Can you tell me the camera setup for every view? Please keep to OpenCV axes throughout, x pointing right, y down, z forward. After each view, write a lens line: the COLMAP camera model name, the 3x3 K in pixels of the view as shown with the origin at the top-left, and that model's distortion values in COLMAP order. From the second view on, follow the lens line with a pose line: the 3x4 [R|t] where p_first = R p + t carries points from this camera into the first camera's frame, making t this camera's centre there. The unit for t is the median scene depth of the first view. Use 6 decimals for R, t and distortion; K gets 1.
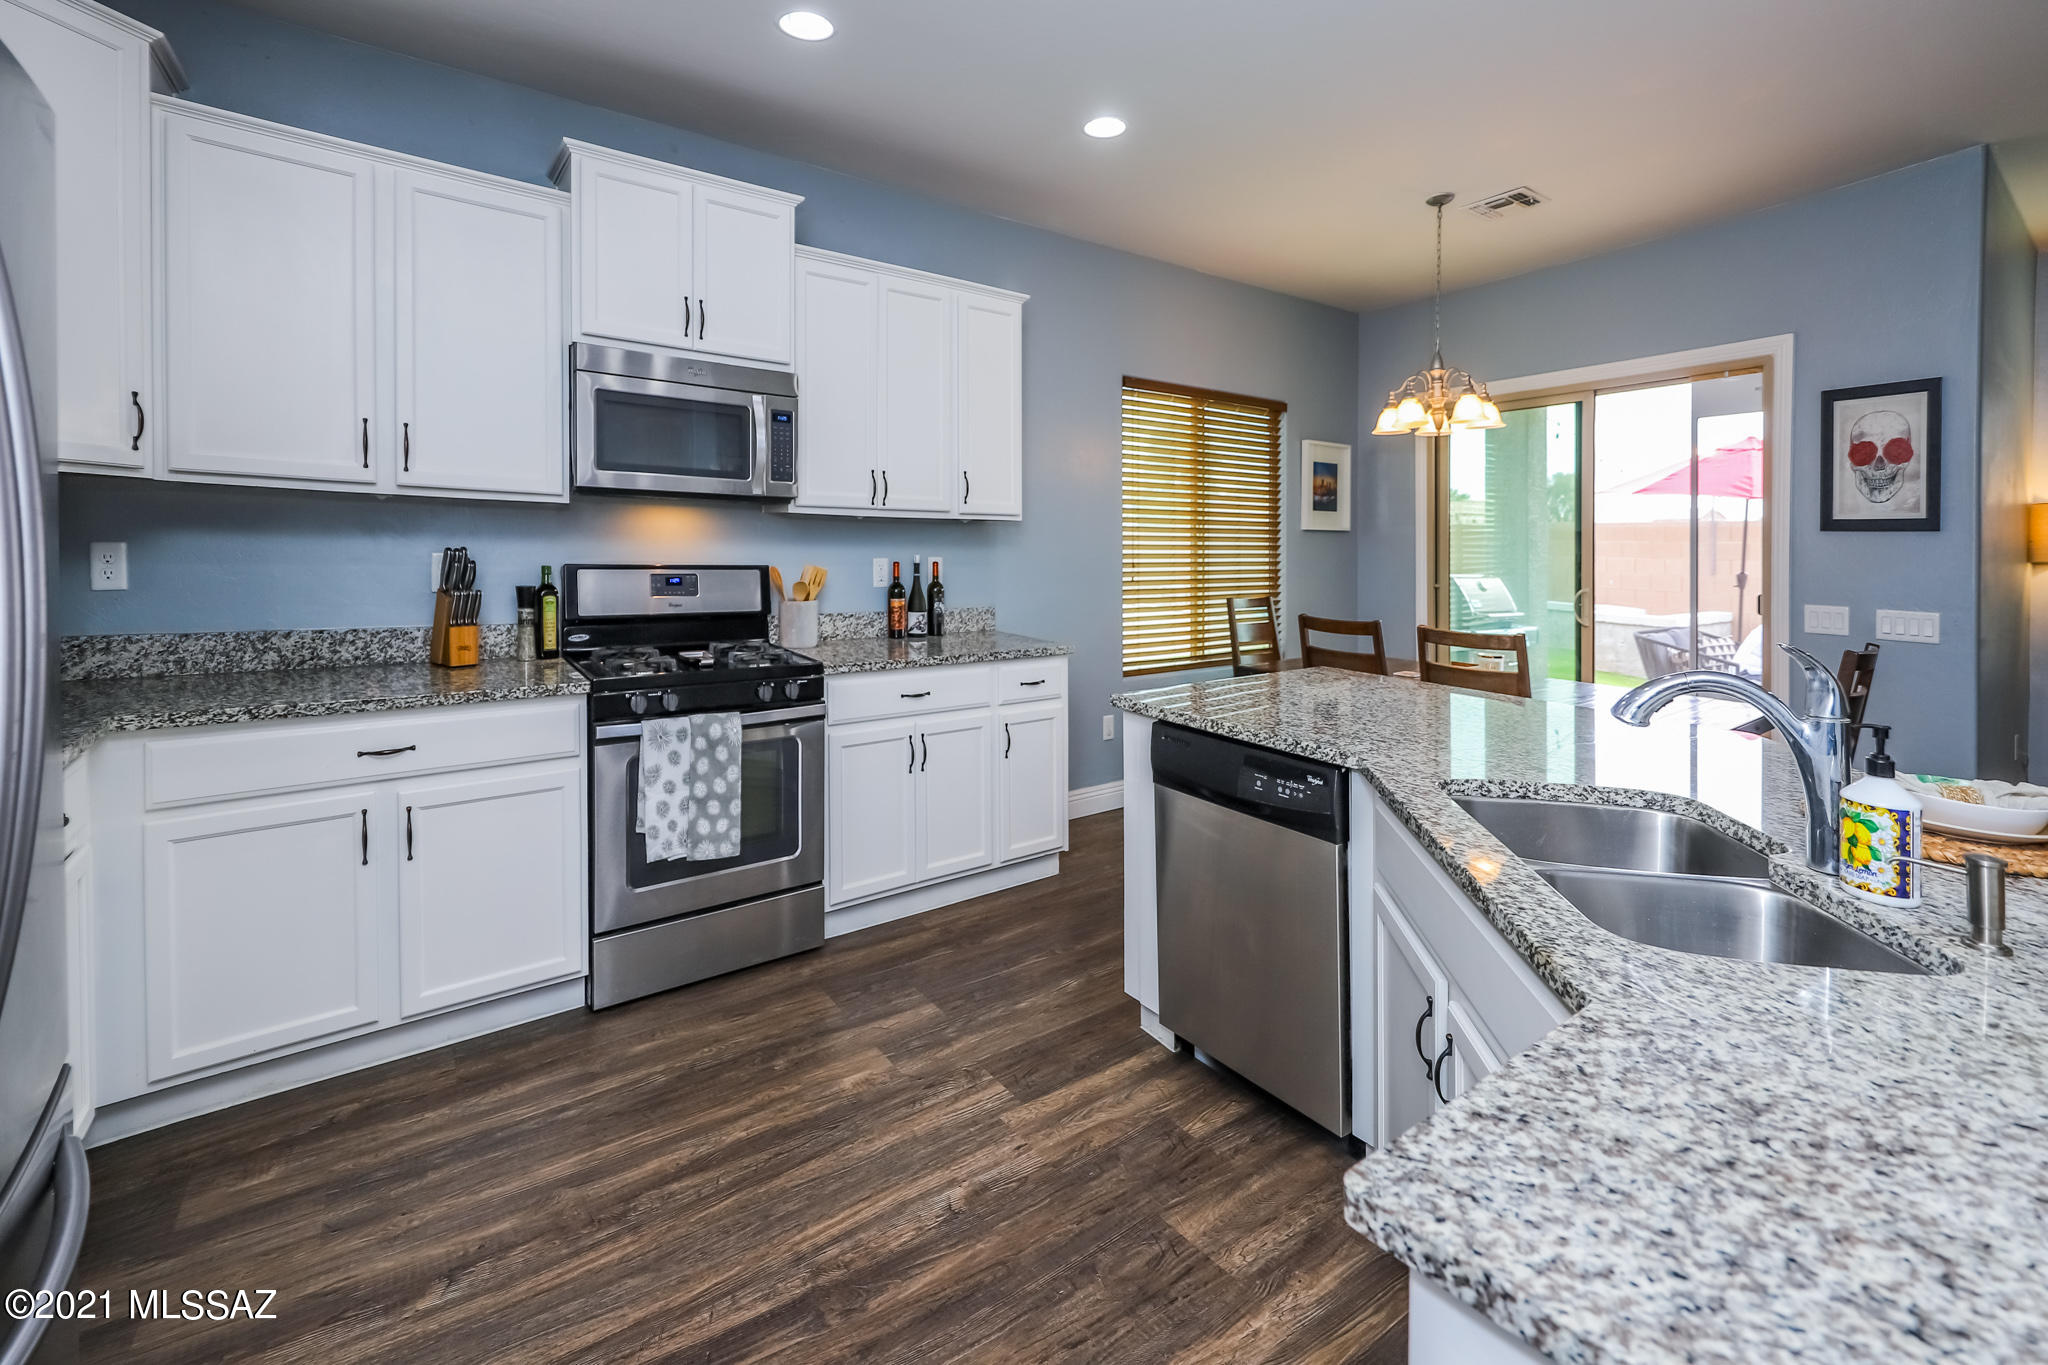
lens RADIAL K [[850.5, 0, 1028.2], [0, 850.5, 562.8], [0, 0, 1]] dist [-0.011232, -0.000538]
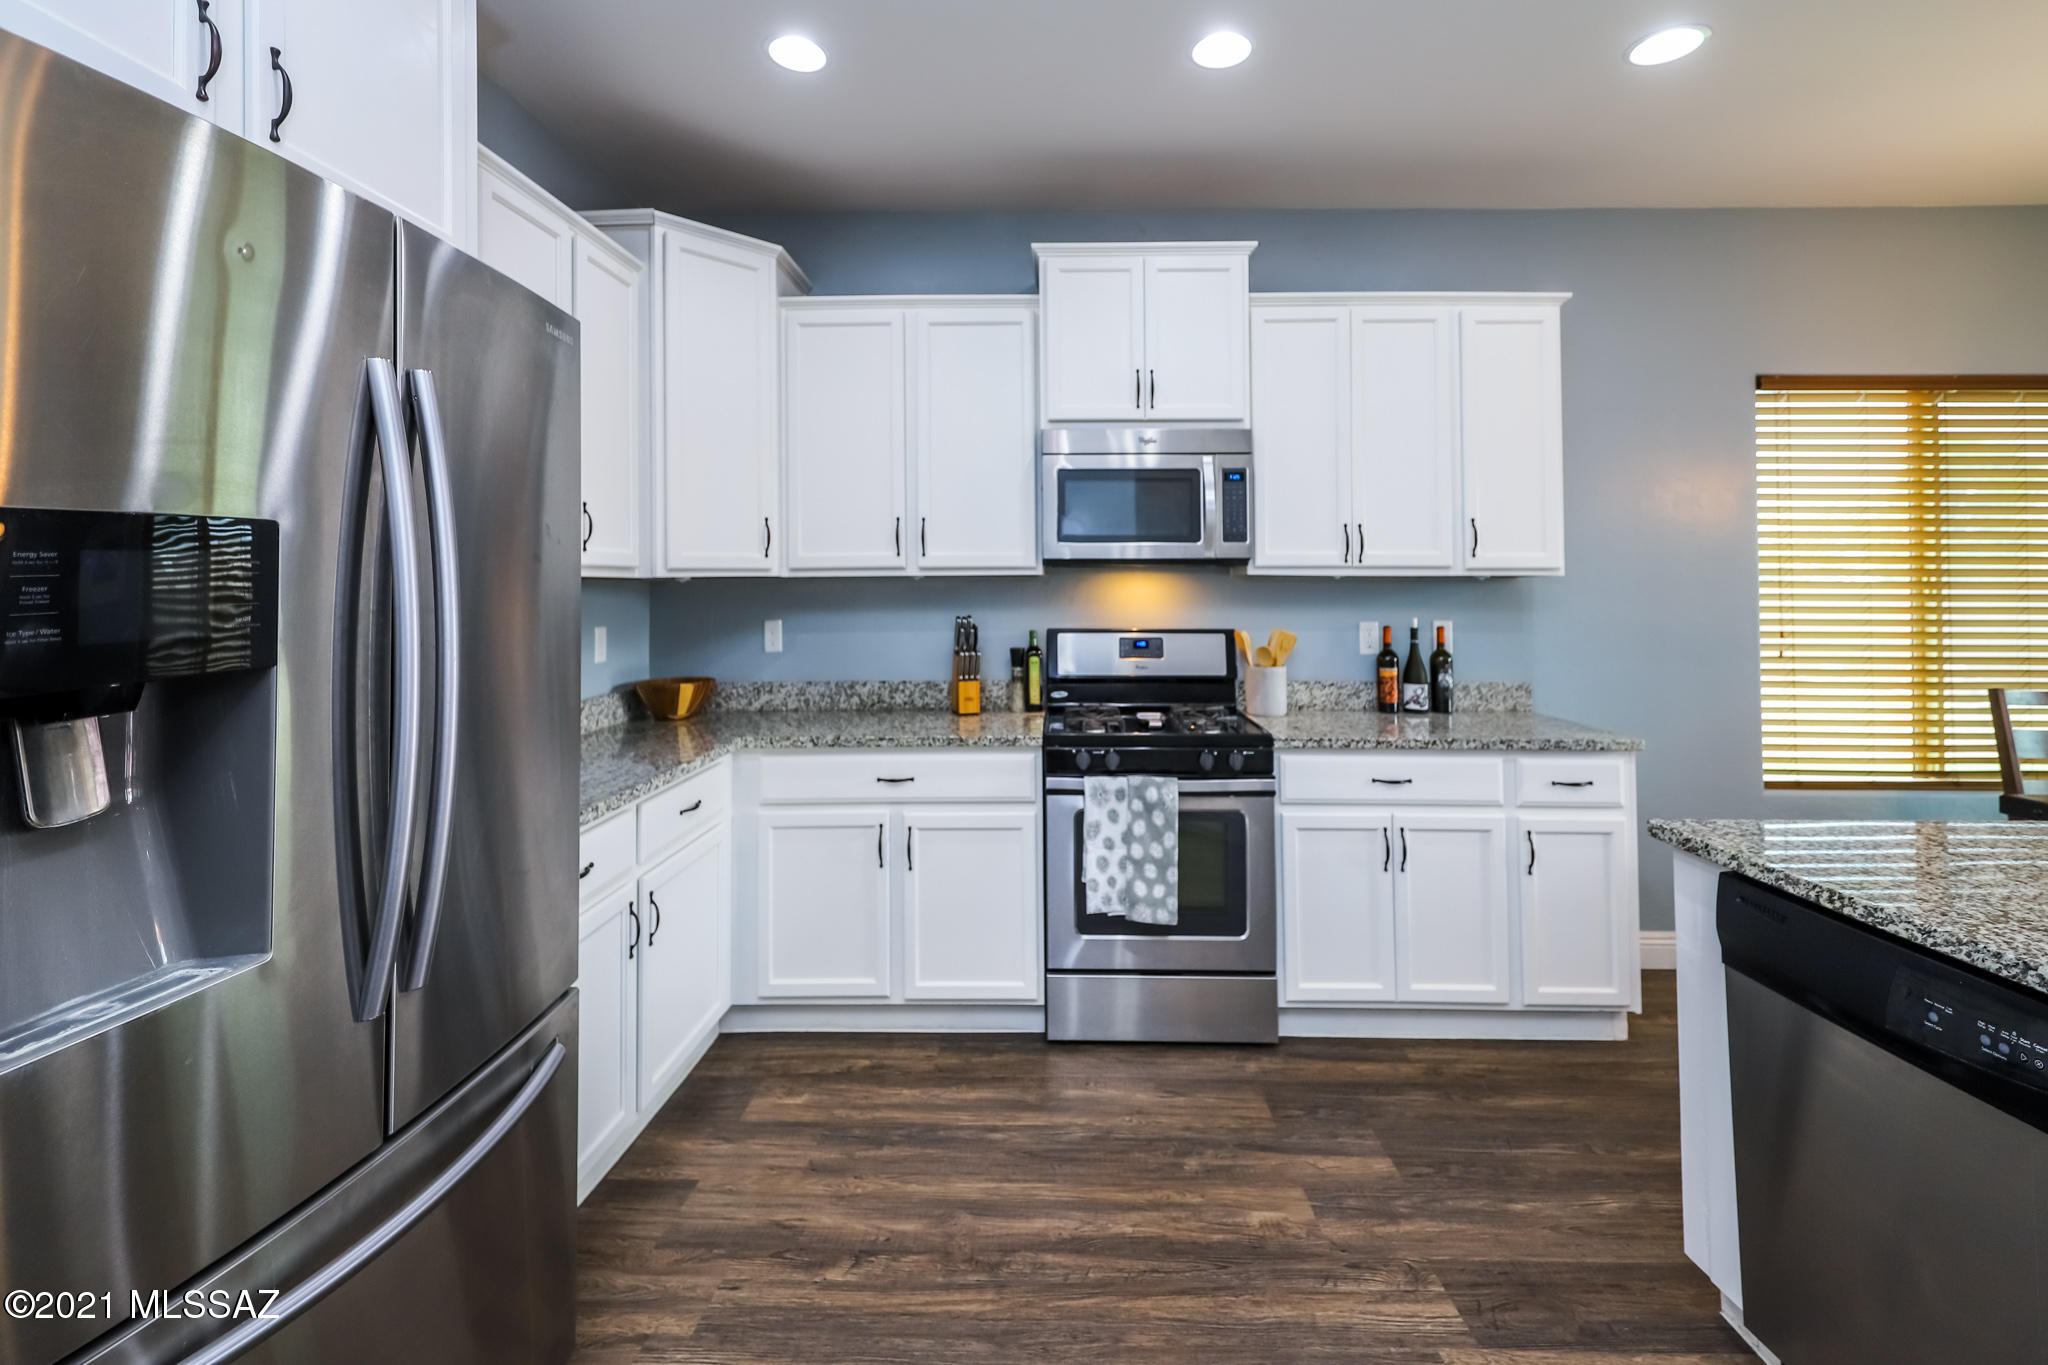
lens RADIAL K [[814.4, 0, 1019.8], [0, 814.4, 611.1], [0, 0, 1]] dist [-0.001314, -0.000420]
pose [[0.787194, -0.016054, -0.616496, 0.090962], [-0.000689, 0.999638, -0.026912, 0.007924], [0.616705, 0.021610, 0.786898, 0.129702]]
